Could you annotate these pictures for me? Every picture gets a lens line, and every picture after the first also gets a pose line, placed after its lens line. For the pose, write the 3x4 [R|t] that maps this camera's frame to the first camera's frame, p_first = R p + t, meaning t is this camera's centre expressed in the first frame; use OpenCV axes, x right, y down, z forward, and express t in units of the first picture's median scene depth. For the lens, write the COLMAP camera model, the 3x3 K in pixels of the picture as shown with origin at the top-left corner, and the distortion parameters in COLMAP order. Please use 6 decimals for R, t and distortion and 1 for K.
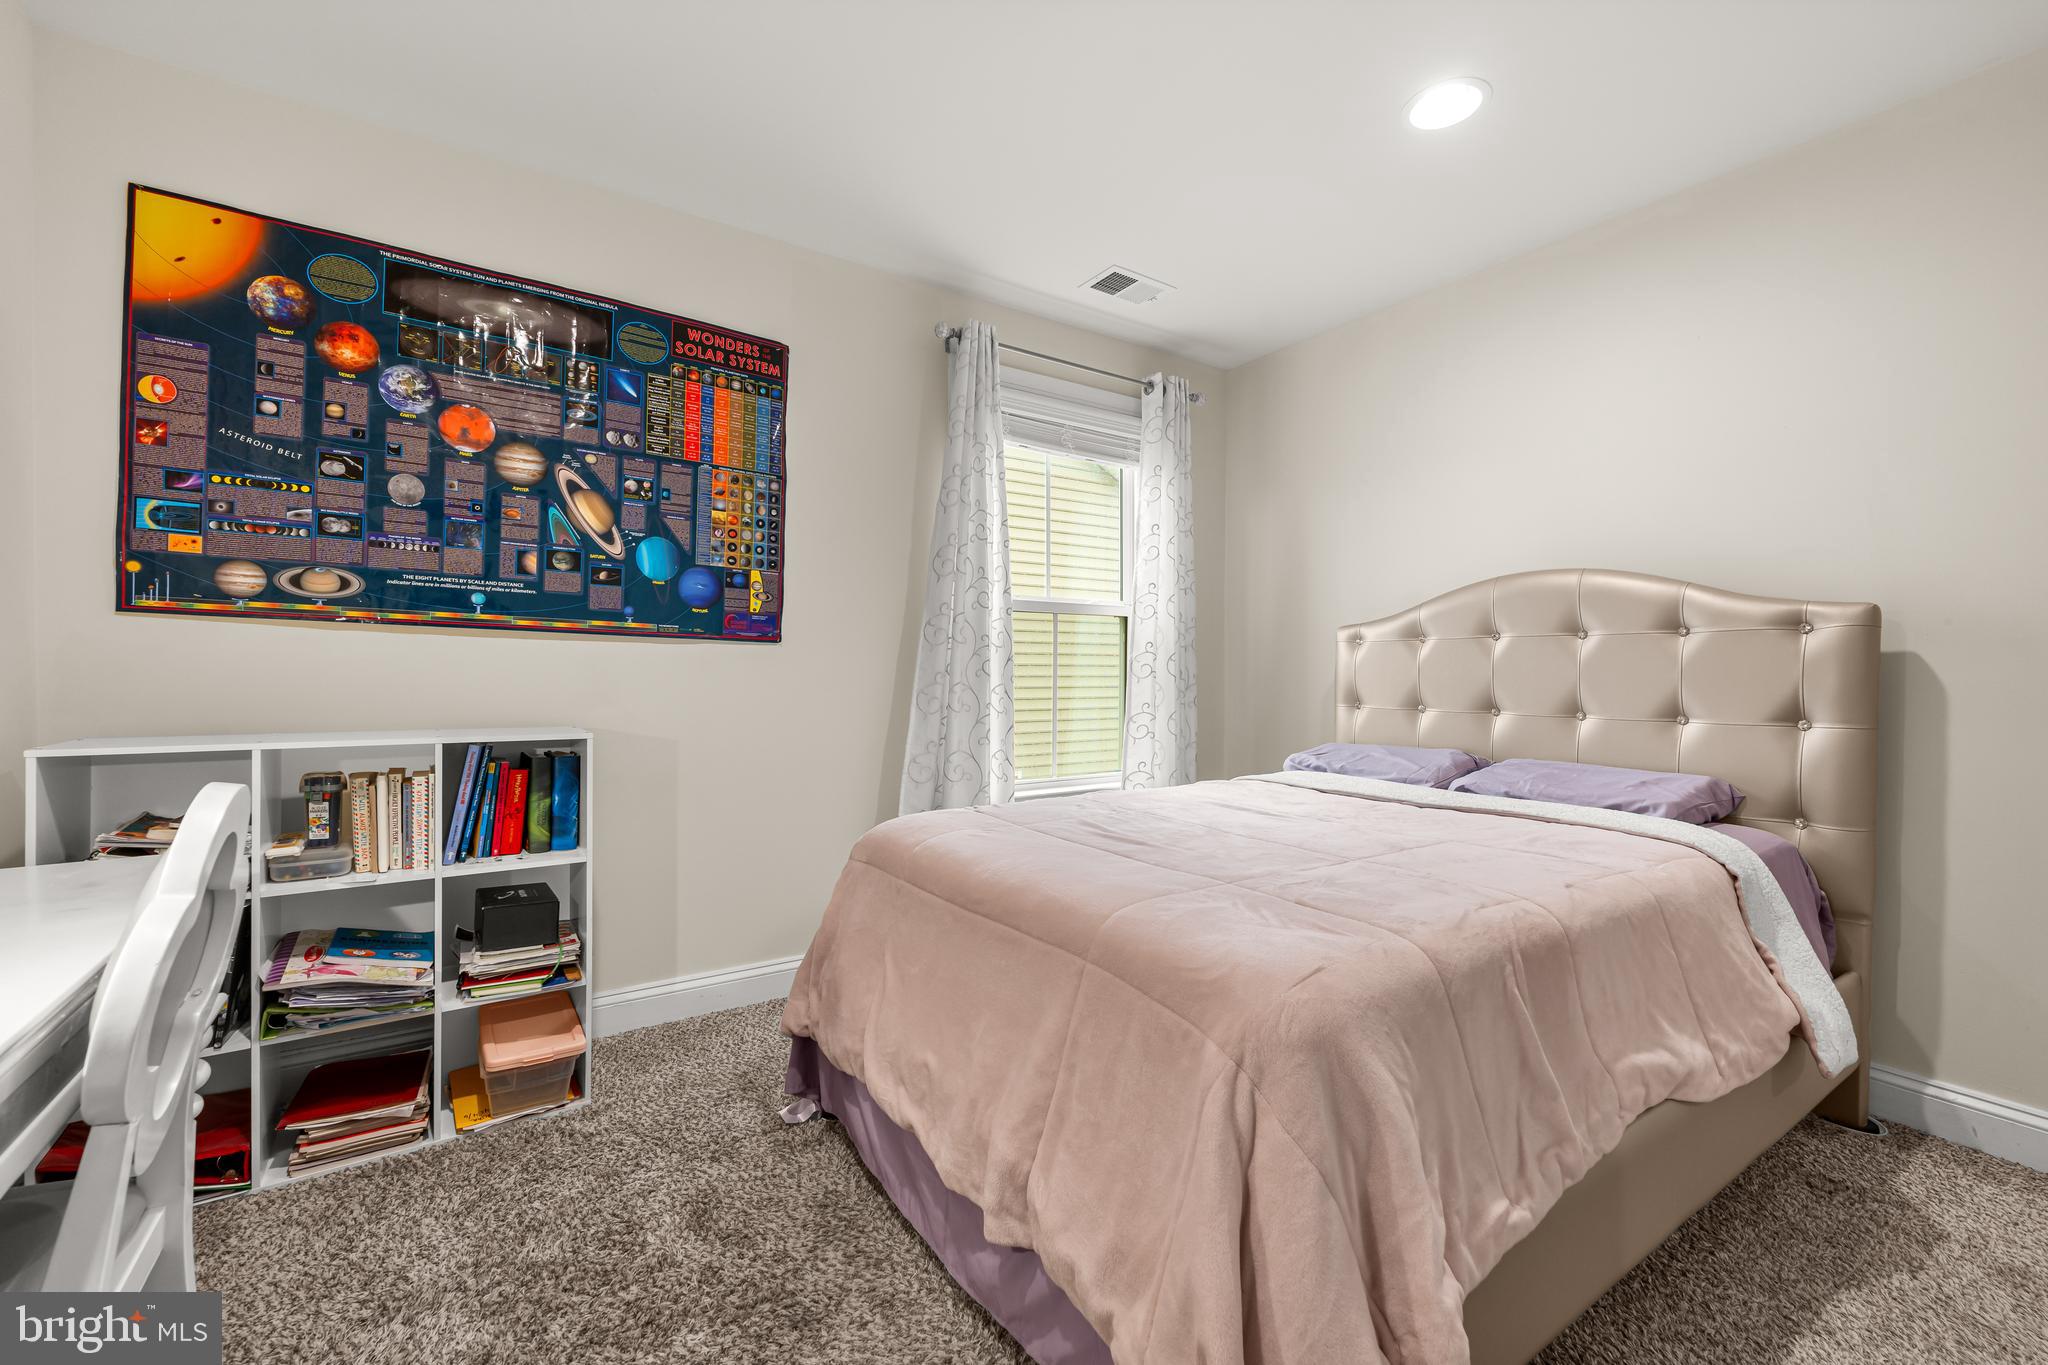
lens RADIAL K [[826.6, 0, 1031.9], [0, 826.6, 682.4], [0, 0, 1]] dist [0.001098, -0.001071]
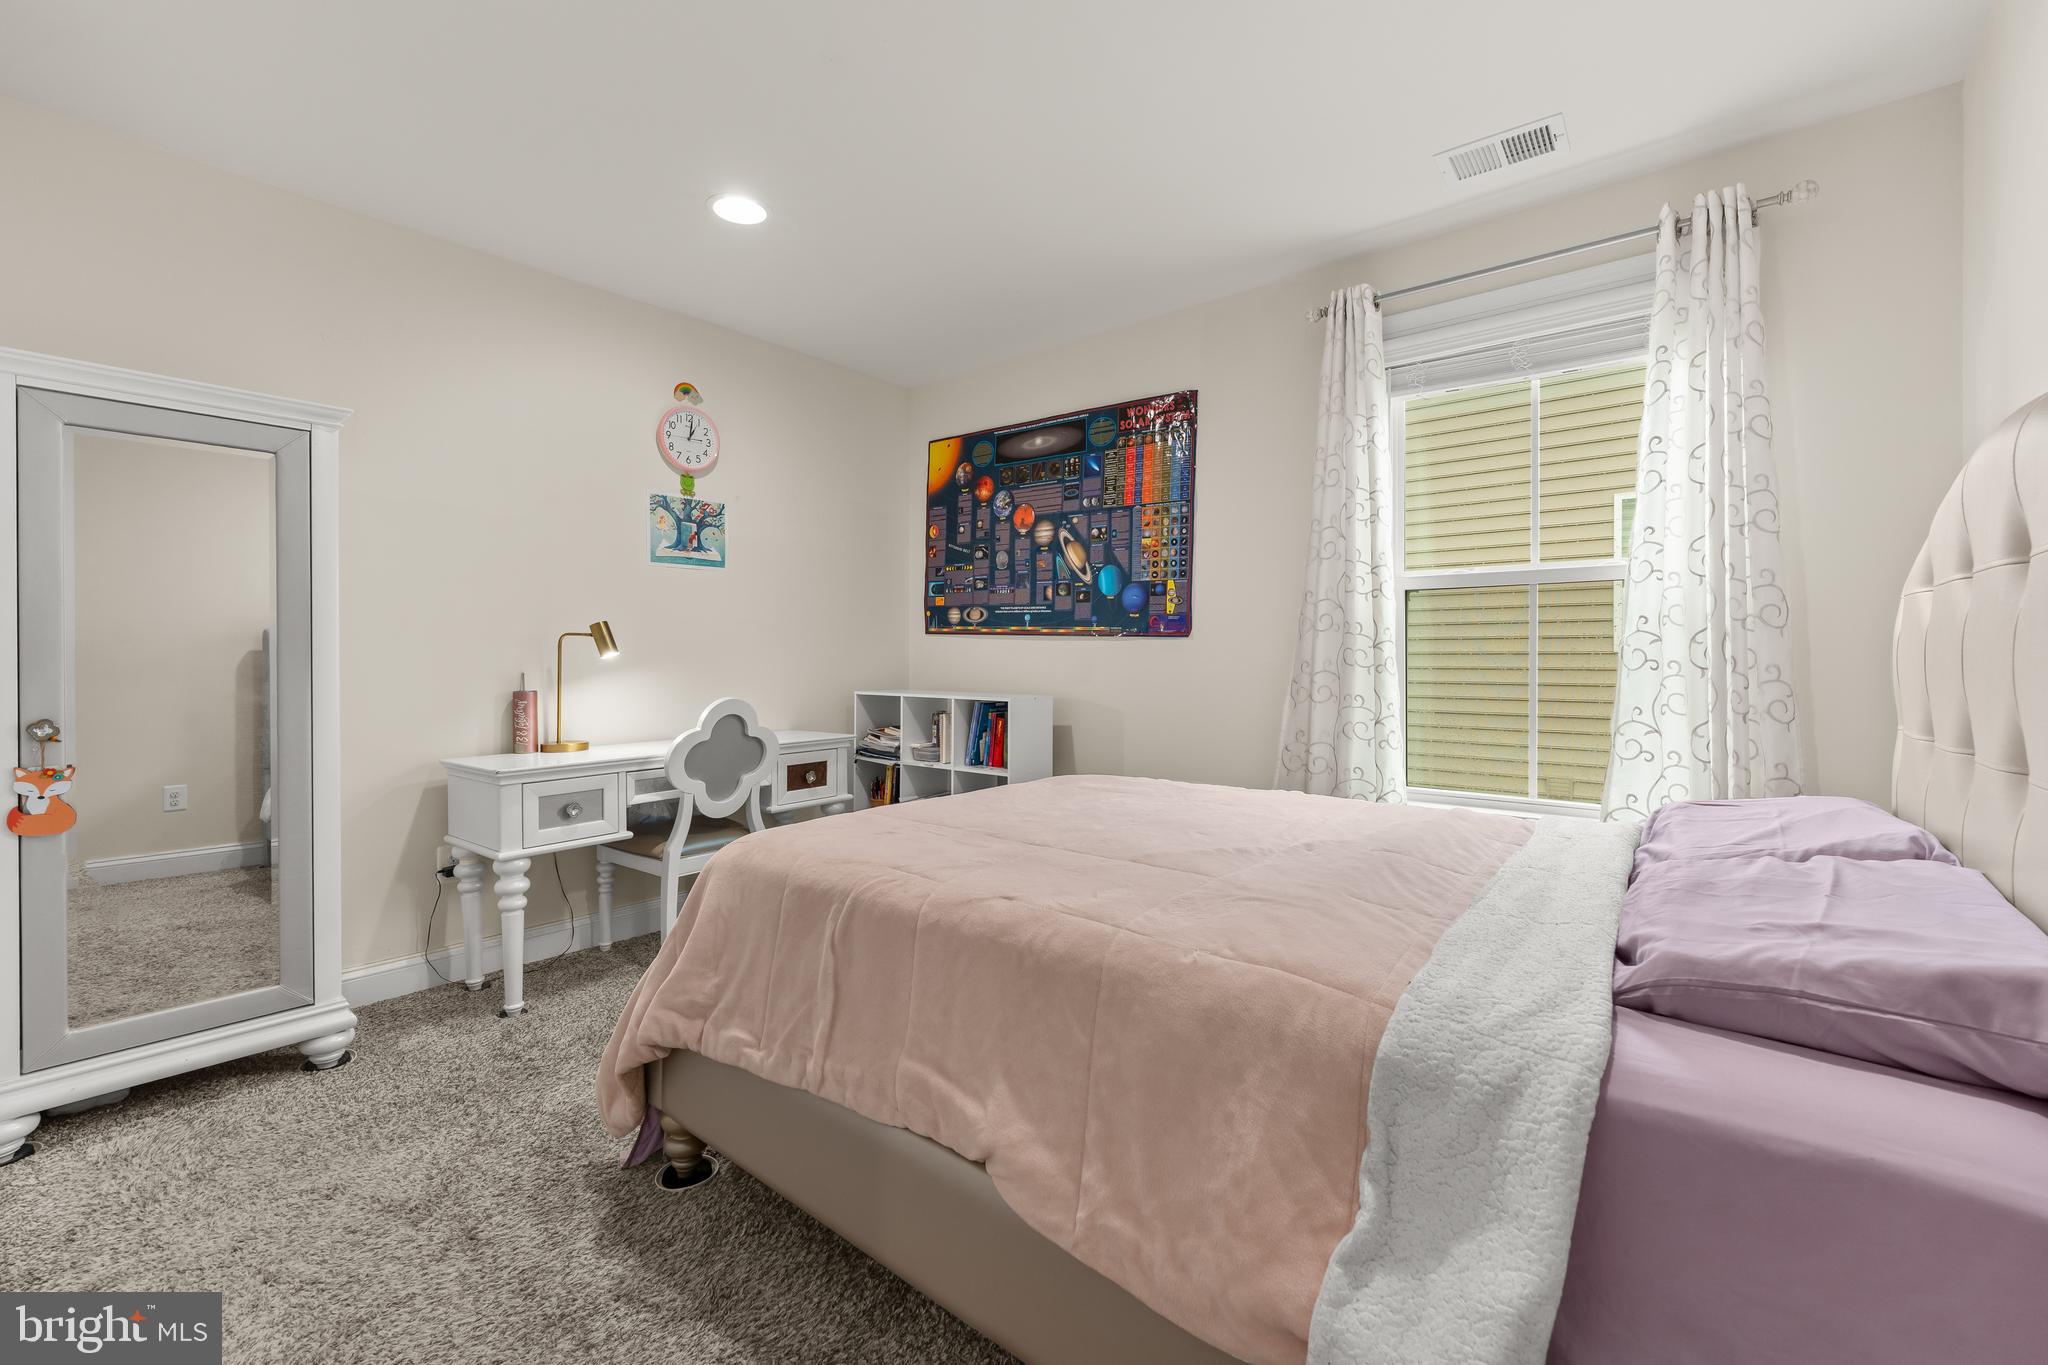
lens RADIAL K [[826.6, 0, 1028.1], [0, 826.6, 660.1], [0, 0, 1]] dist [0.001098, -0.001071]
pose [[0.307667, 0.002740, -0.951490, 0.889771], [-0.007653, 0.999971, 0.000405, -0.014425], [0.951463, 0.007157, 0.307679, 0.458146]]
